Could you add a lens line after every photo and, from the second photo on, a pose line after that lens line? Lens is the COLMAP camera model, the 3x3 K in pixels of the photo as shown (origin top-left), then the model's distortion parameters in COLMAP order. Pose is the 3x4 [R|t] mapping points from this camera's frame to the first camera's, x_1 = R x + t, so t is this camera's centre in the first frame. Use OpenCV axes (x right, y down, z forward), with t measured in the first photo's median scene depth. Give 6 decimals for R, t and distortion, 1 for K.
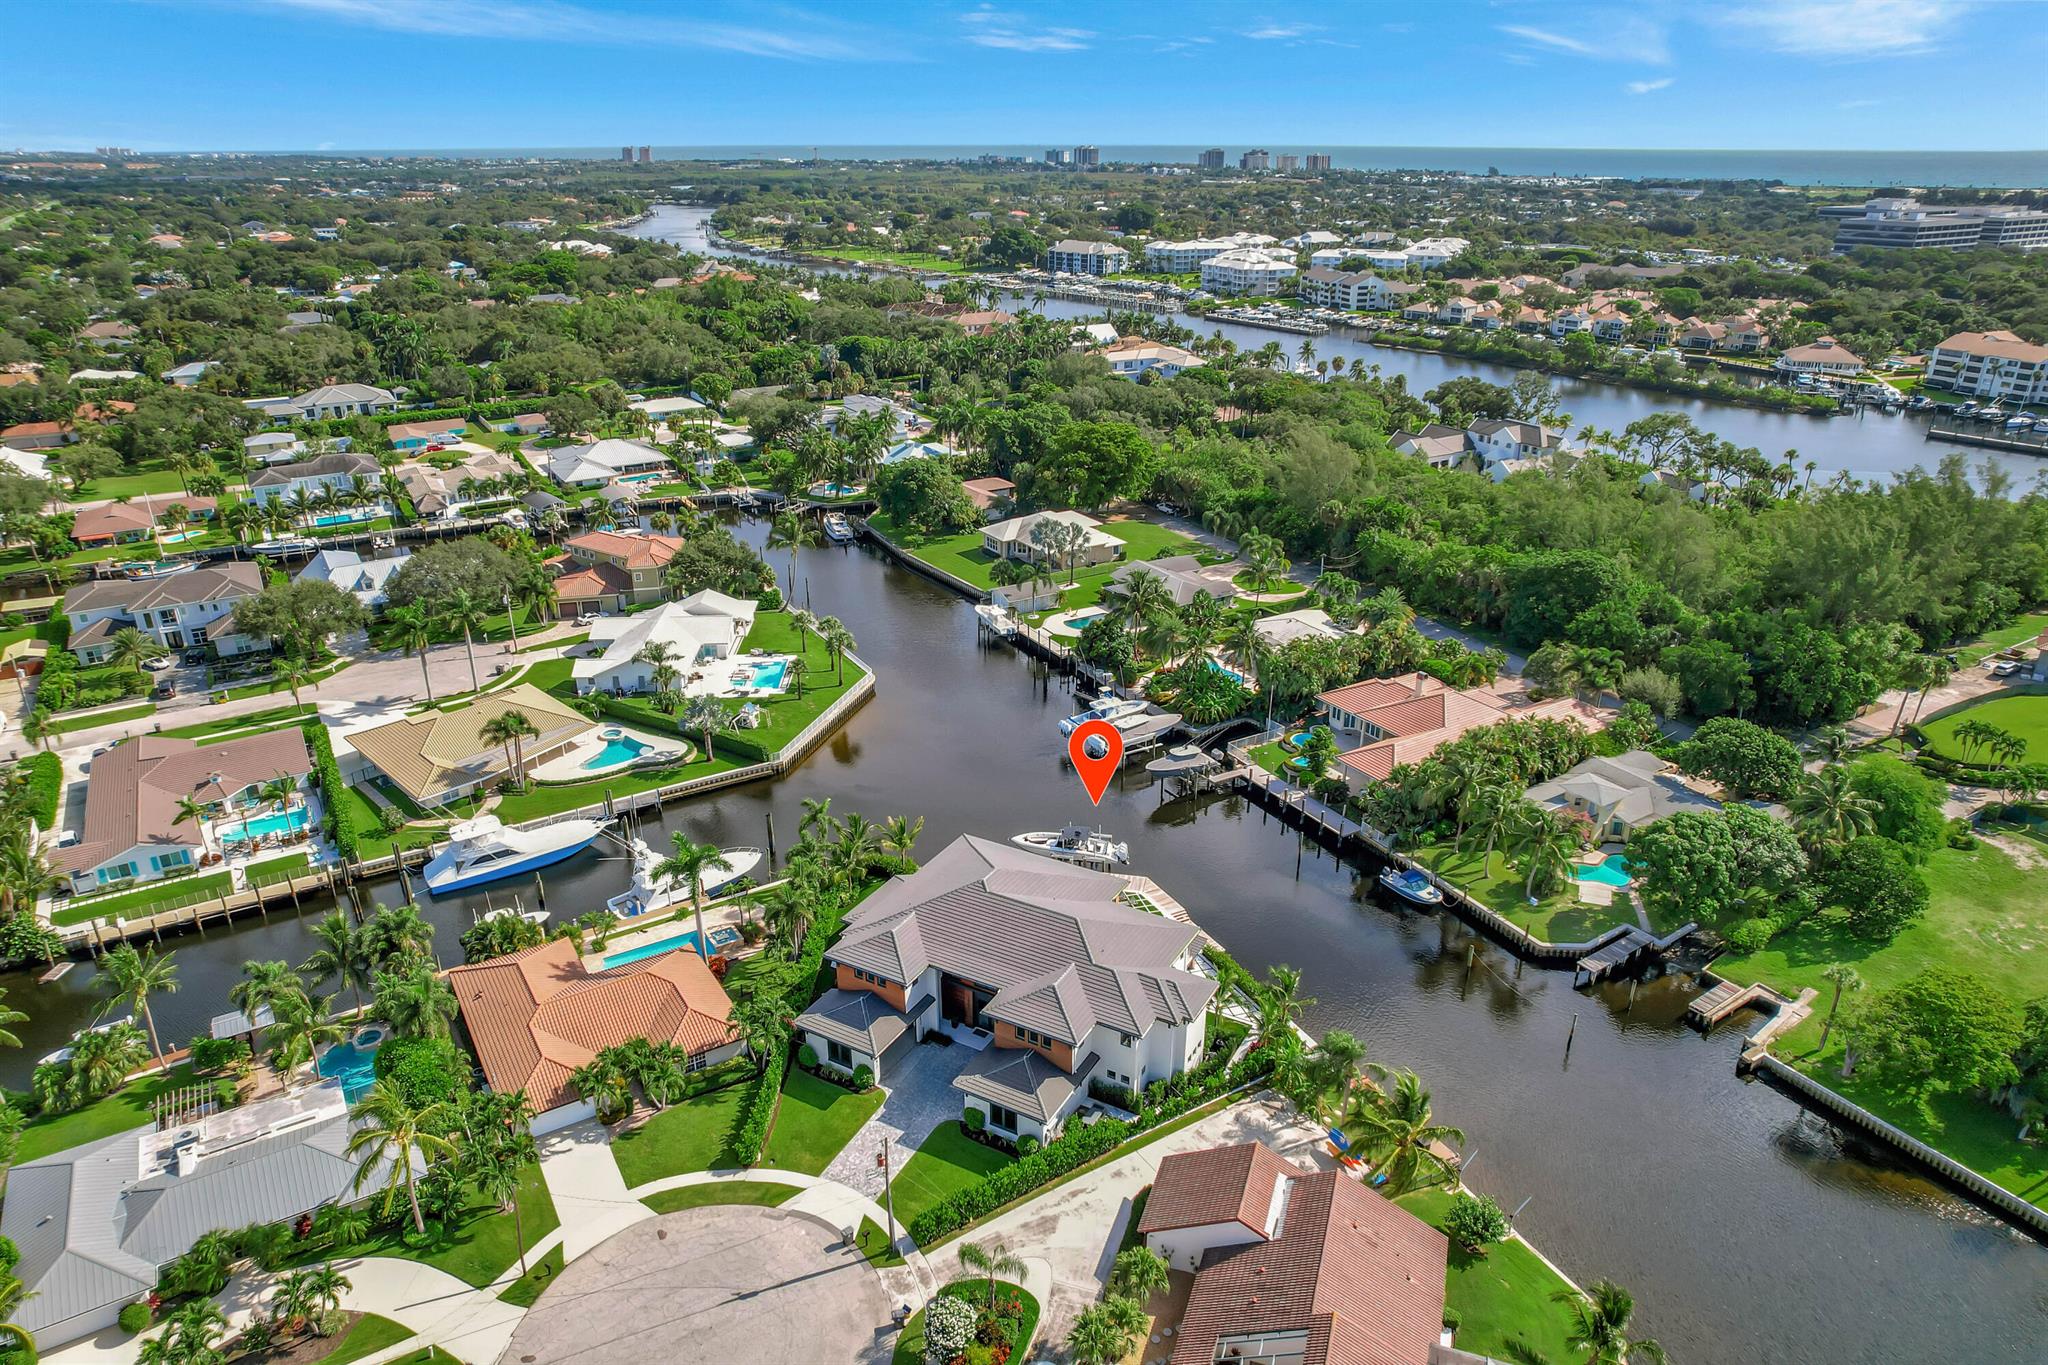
lens RADIAL K [[1316.4, 0, 1027.4], [0, 1316.4, 684.6], [0, 0, 1]] dist [-0.074552, 0.068624]
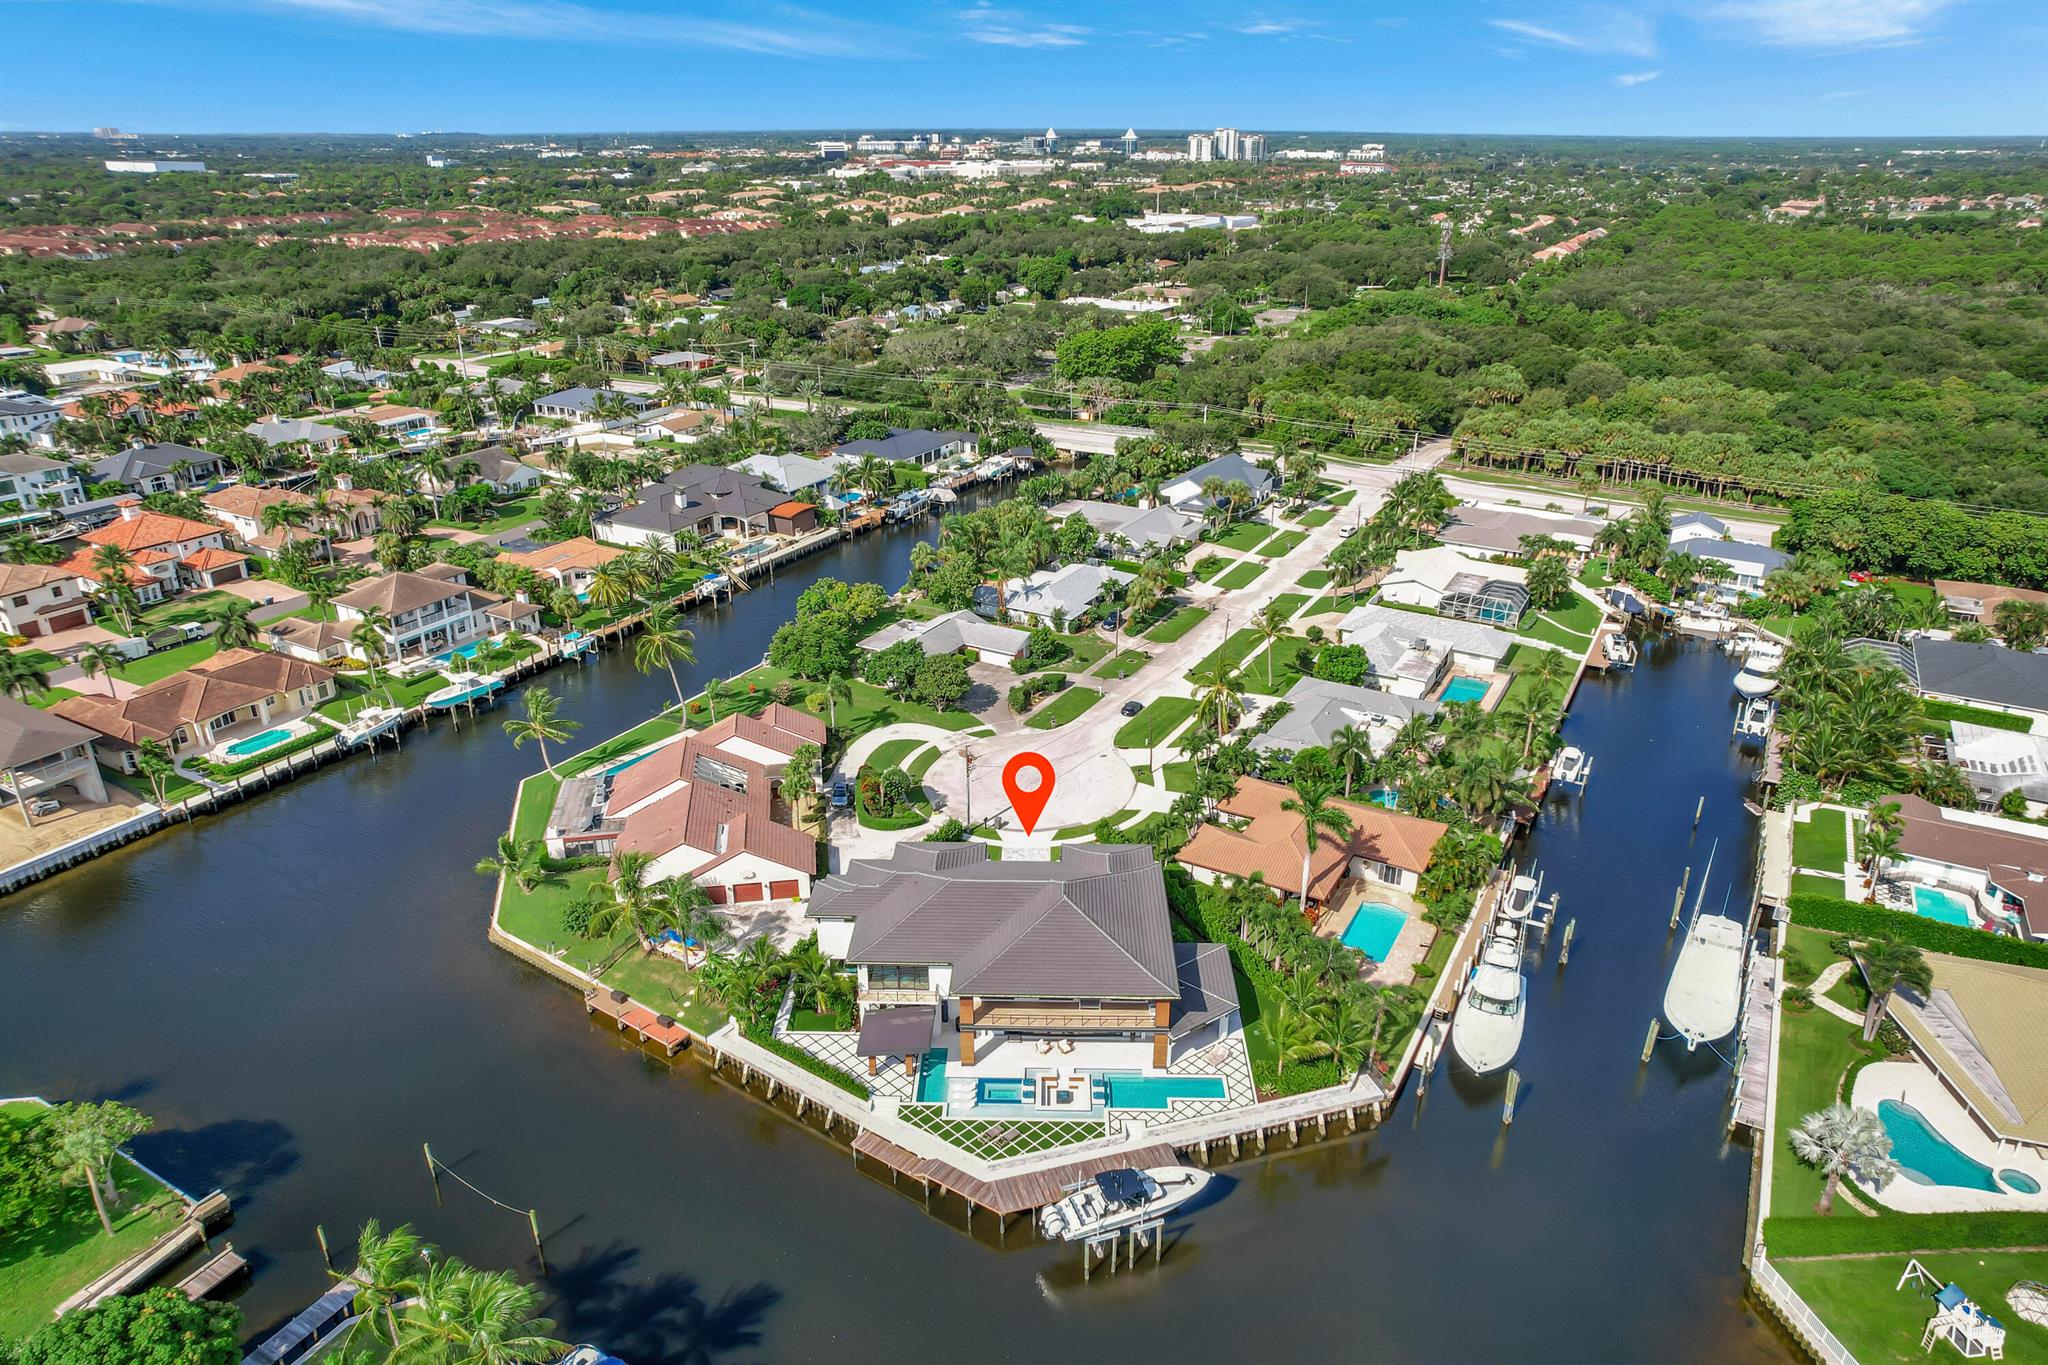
lens RADIAL K [[1325.4, 0, 1024.0], [0, 1325.4, 682.5], [0, 0, 1]] dist [-0.077039, 0.070133]
pose [[-0.881980, 0.184461, -0.433688, 0.220778], [-0.184443, 0.711721, 0.677815, -0.344134], [0.433695, 0.677810, -0.593702, 0.823971]]
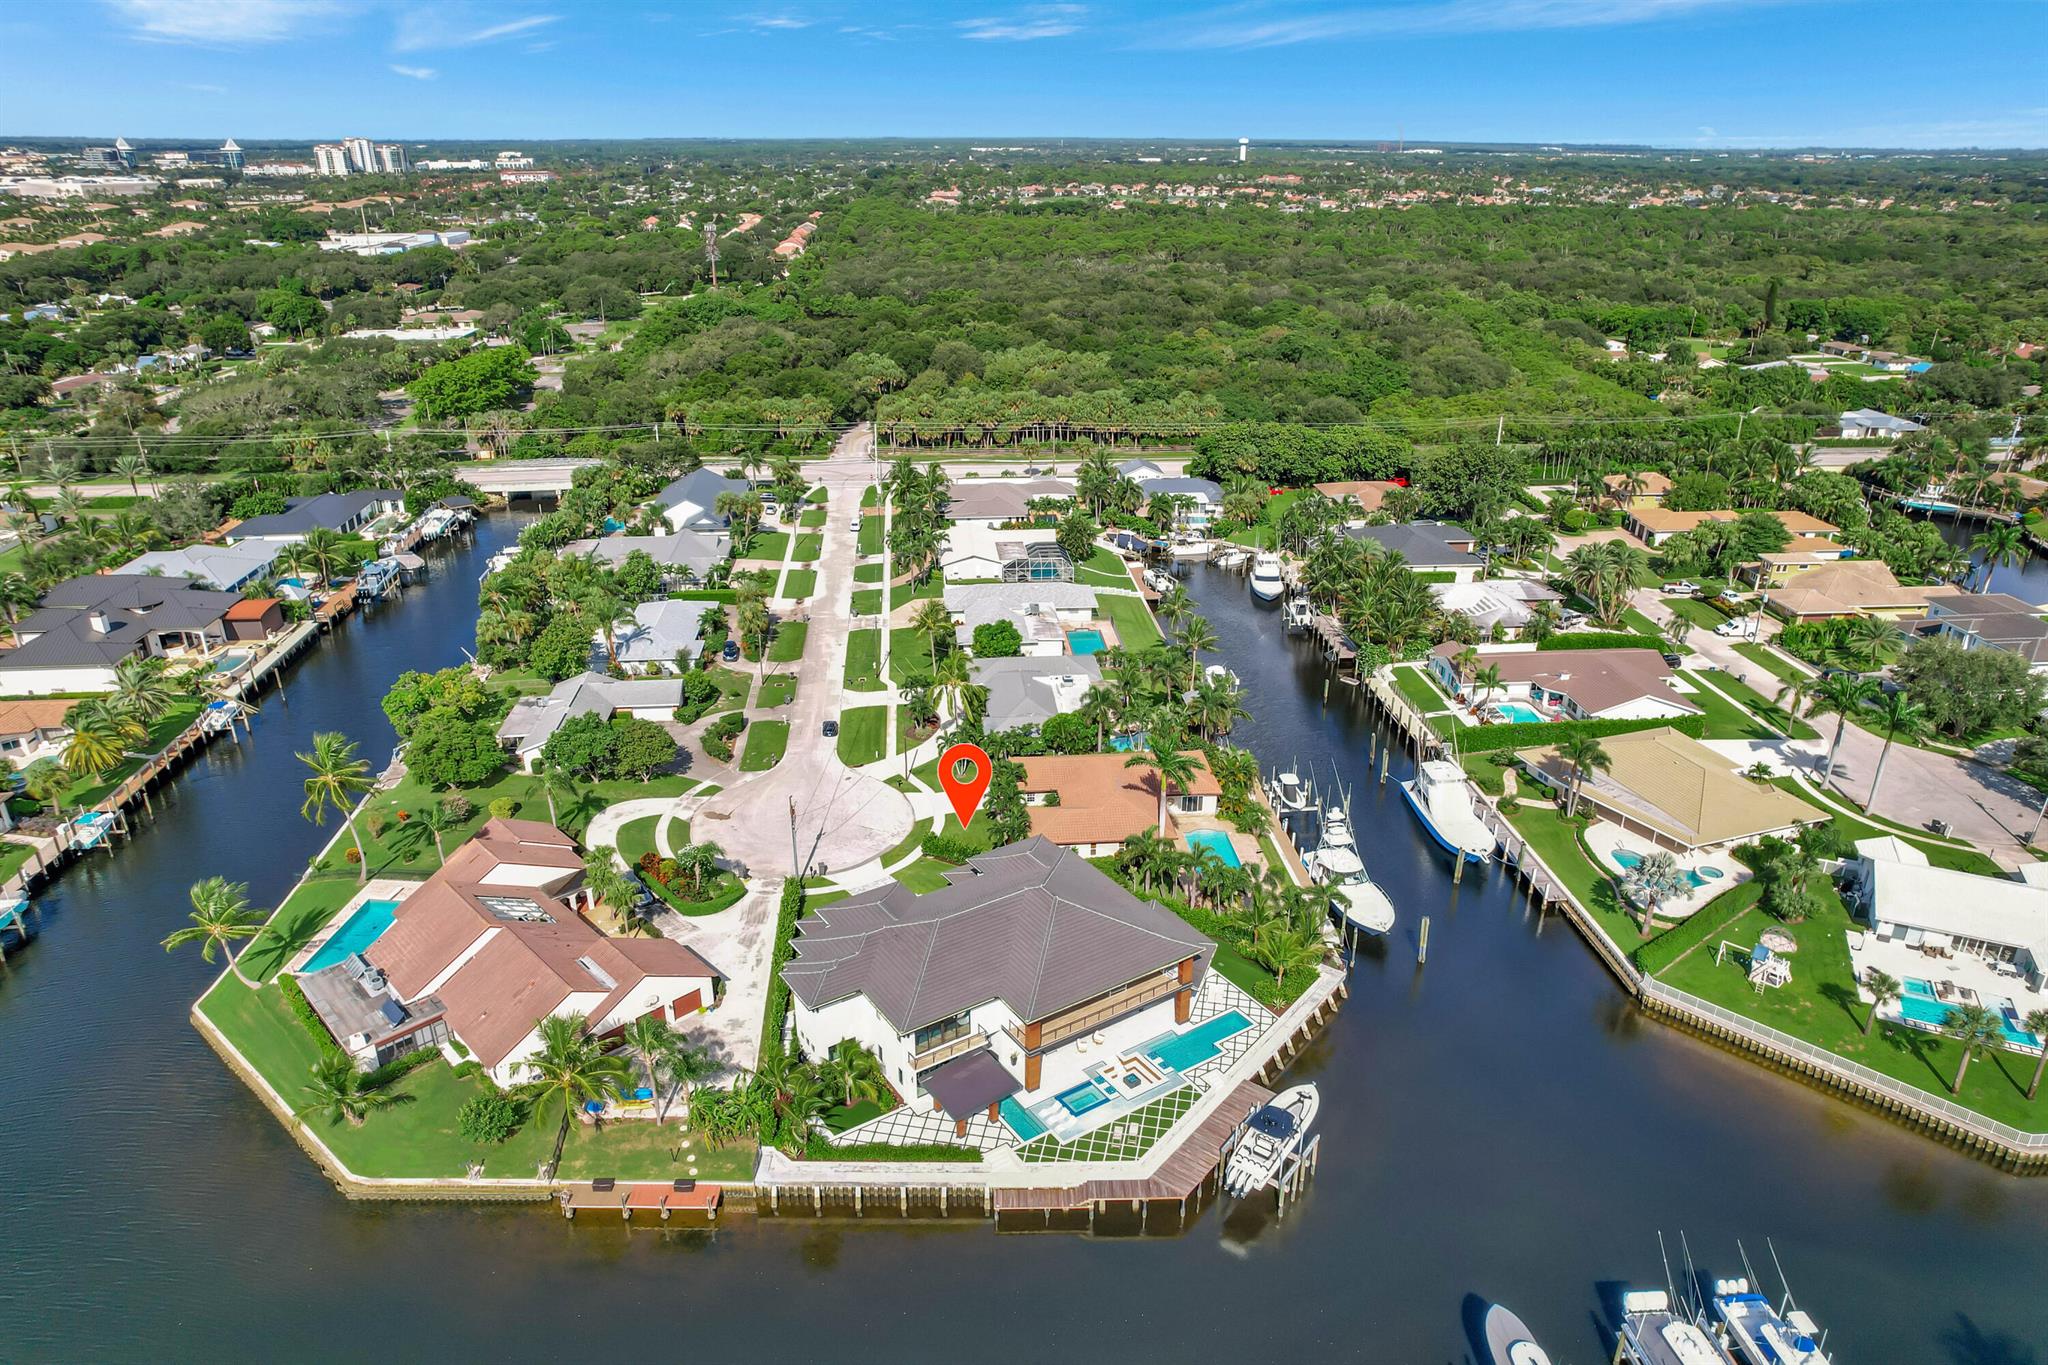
lens RADIAL K [[1316.4, 0, 1027.4], [0, 1316.4, 684.6], [0, 0, 1]] dist [-0.074552, 0.068624]
pose [[-0.453626, 0.347900, -0.820481, 0.408044], [-0.350168, 0.777029, 0.523076, -0.266820], [0.819516, 0.524587, -0.230657, 0.638833]]
